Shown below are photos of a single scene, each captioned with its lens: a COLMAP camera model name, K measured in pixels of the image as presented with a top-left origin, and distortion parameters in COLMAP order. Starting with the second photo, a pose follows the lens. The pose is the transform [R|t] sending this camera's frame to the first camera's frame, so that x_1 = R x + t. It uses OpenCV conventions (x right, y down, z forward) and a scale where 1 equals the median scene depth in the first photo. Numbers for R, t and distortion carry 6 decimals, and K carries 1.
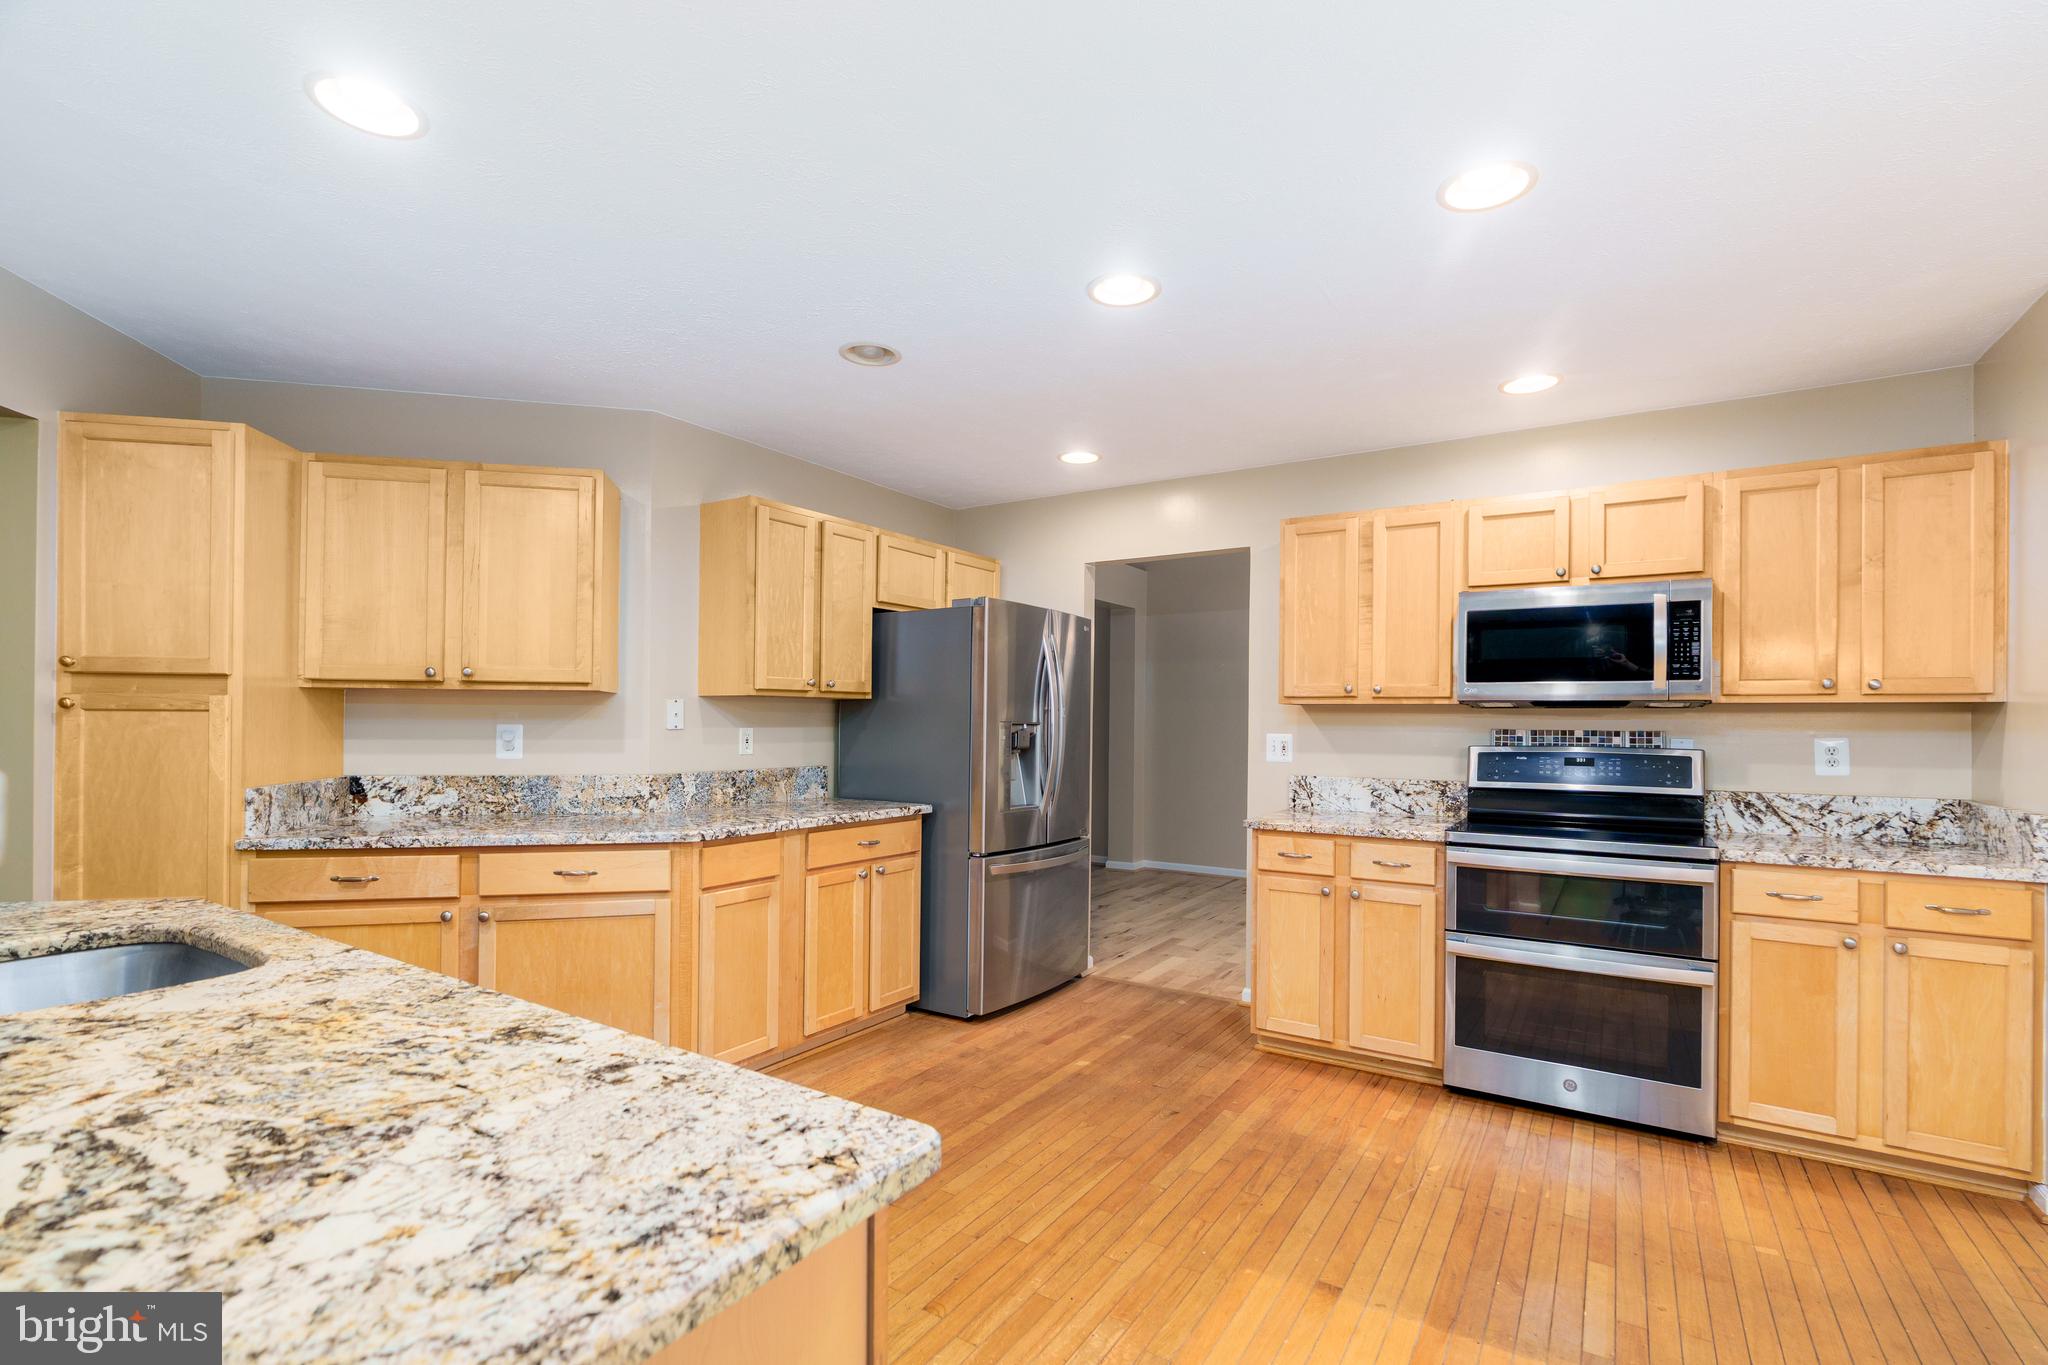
lens RADIAL K [[924.5, 0, 1027.7], [0, 924.5, 714.6], [0, 0, 1]] dist [0.000268, -0.000183]
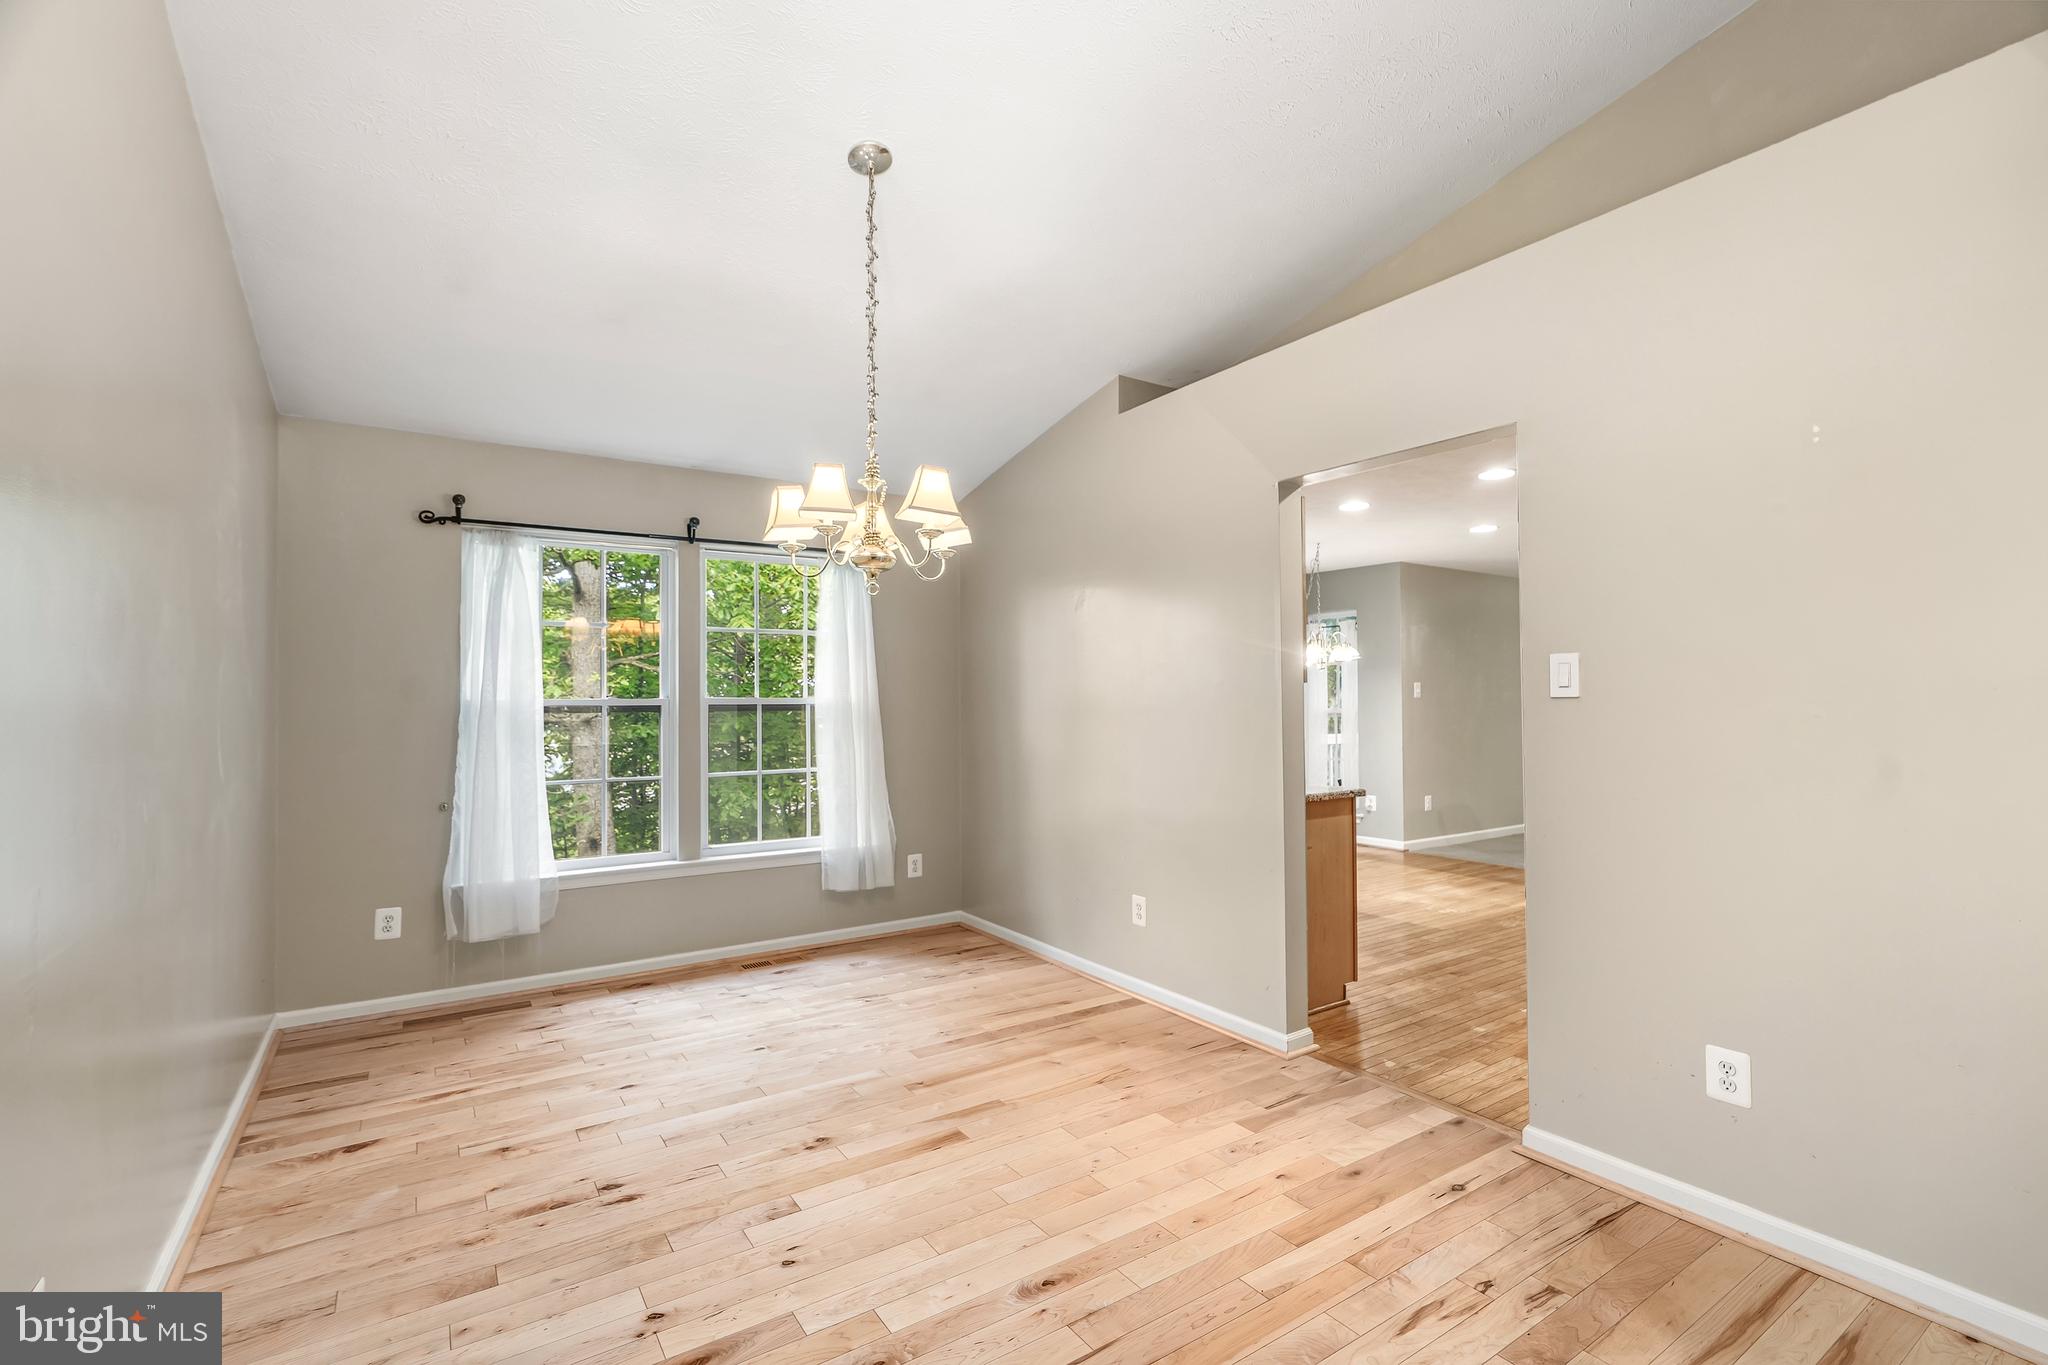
lens RADIAL K [[924.5, 0, 1025.8], [0, 924.5, 692.5], [0, 0, 1]] dist [0.000268, -0.000183]
pose [[-0.915594, 0.004205, 0.402081, 0.079054], [0.002782, 0.999988, -0.004123, -0.001978], [-0.402094, -0.002656, -0.915595, 1.099519]]
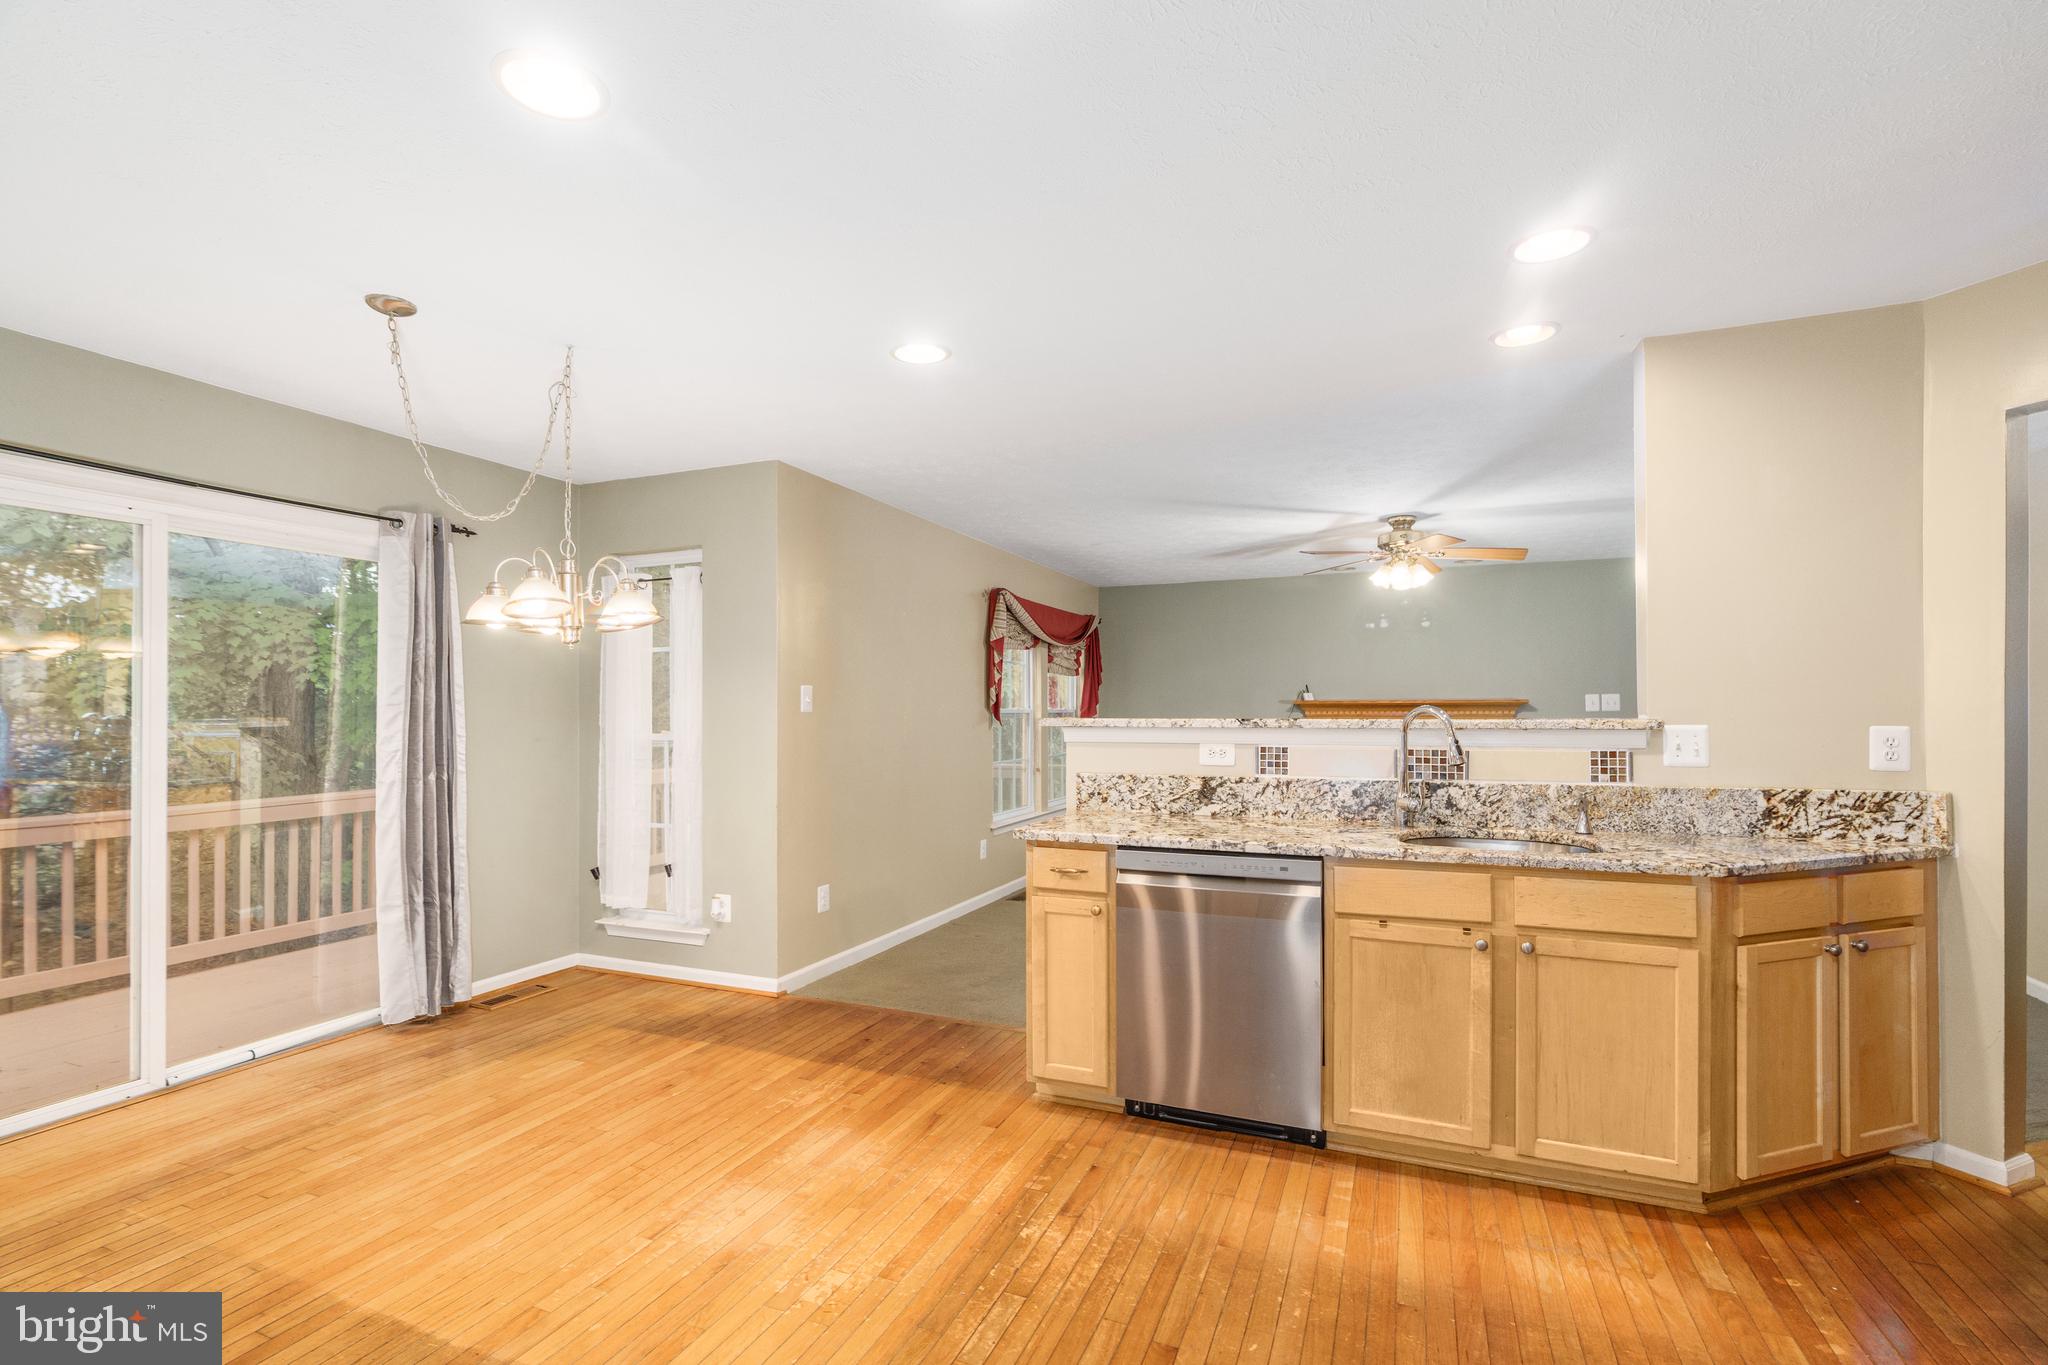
lens RADIAL K [[924.5, 0, 1025.3], [0, 924.5, 702.3], [0, 0, 1]] dist [0.000268, -0.000183]
pose [[-0.986009, -0.006139, -0.166580, 0.077879], [-0.004137, 0.999915, -0.012363, -0.001827], [0.166642, -0.011501, -0.985950, 1.073421]]
